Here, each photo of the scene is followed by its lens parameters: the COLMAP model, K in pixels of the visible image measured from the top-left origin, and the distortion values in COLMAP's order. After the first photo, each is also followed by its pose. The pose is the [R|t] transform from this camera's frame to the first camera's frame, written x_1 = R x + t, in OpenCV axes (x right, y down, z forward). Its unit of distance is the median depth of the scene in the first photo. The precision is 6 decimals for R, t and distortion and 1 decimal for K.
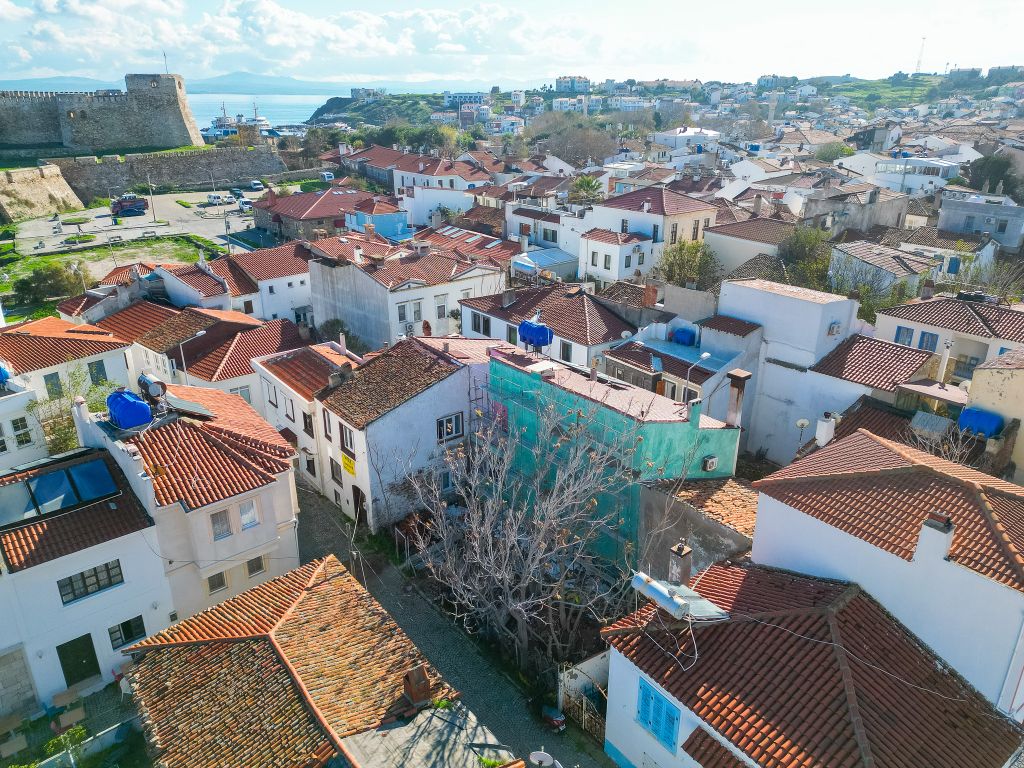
lens RADIAL K [[714.0, 0, 512.6], [0, 714.0, 382.8], [0, 0, 1]] dist [0.072413, -0.066628]
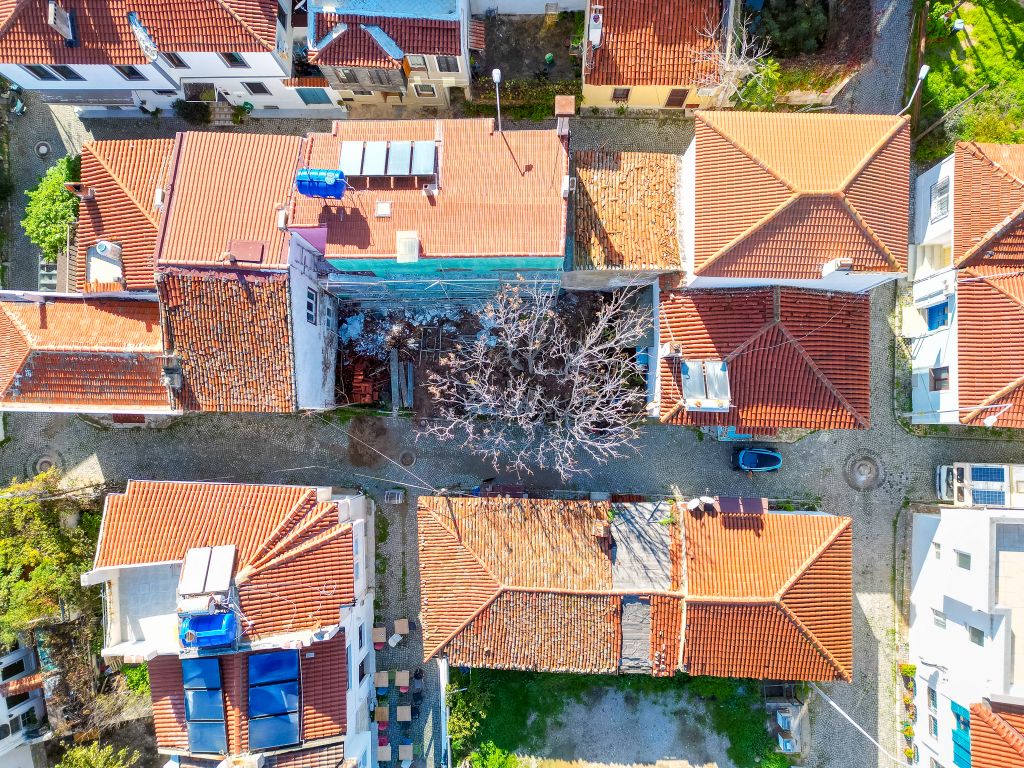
lens RADIAL K [[710.9, 0, 512.0], [0, 710.9, 384.0], [0, 0, 1]] dist [0.093556, -0.102380]
pose [[0.627371, -0.778093, 0.031265, -0.031583], [0.315318, 0.290540, 0.903416, -0.624290], [-0.712026, -0.556919, 0.427623, 0.358306]]
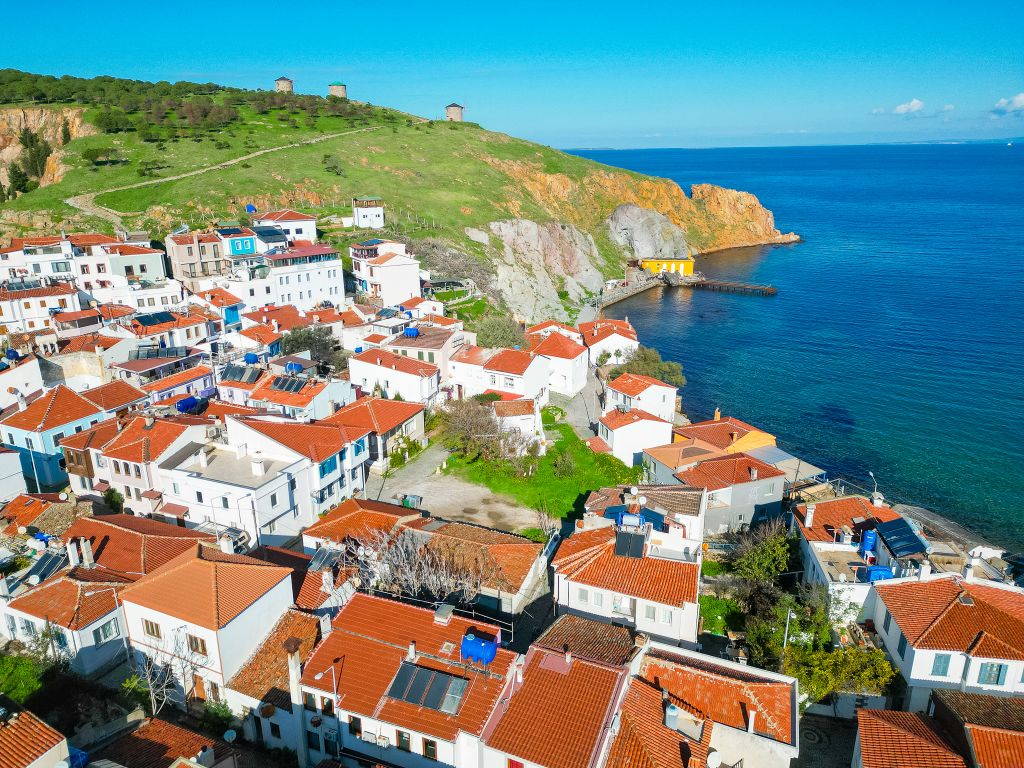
lens RADIAL K [[710.9, 0, 512.0], [0, 710.9, 384.0], [0, 0, 1]] dist [0.093556, -0.102380]
pose [[-0.871161, 0.159676, -0.464308, 0.399727], [-0.175037, 0.782515, 0.597522, -0.968776], [0.458737, 0.601809, -0.653747, 1.398723]]
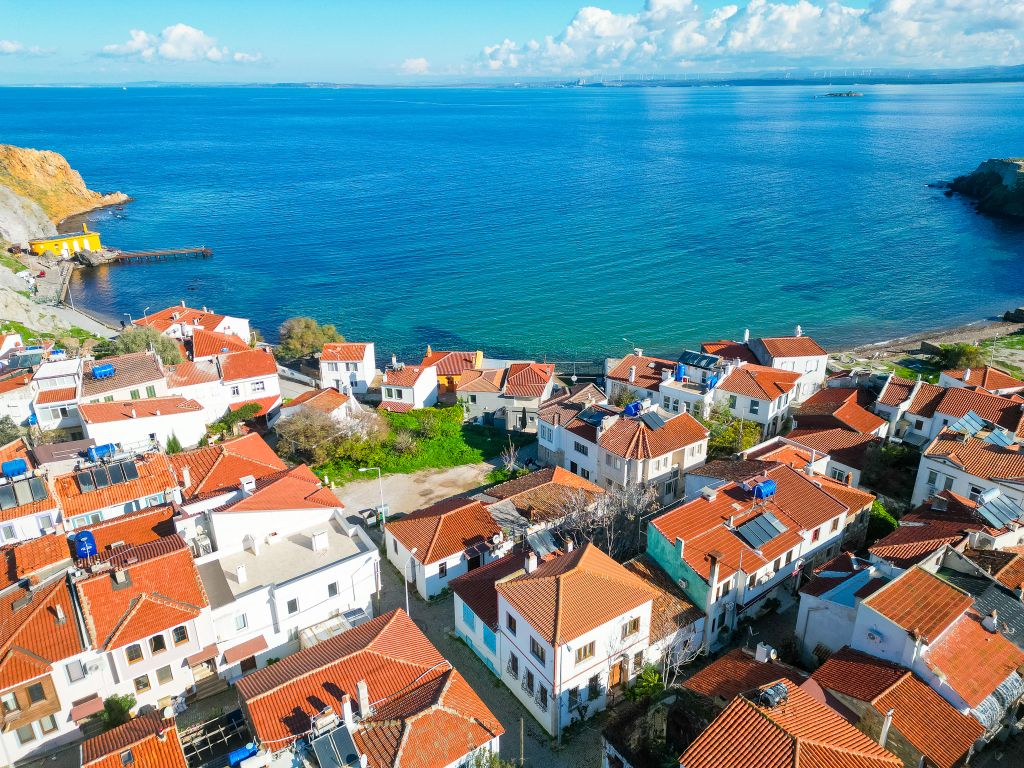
lens RADIAL K [[714.0, 0, 512.6], [0, 714.0, 382.8], [0, 0, 1]] dist [0.072413, -0.066628]
pose [[-0.027839, 0.381805, -0.923824, 1.319114], [-0.364873, 0.856534, 0.364990, -0.600244], [0.930641, 0.347239, 0.115465, 0.219759]]
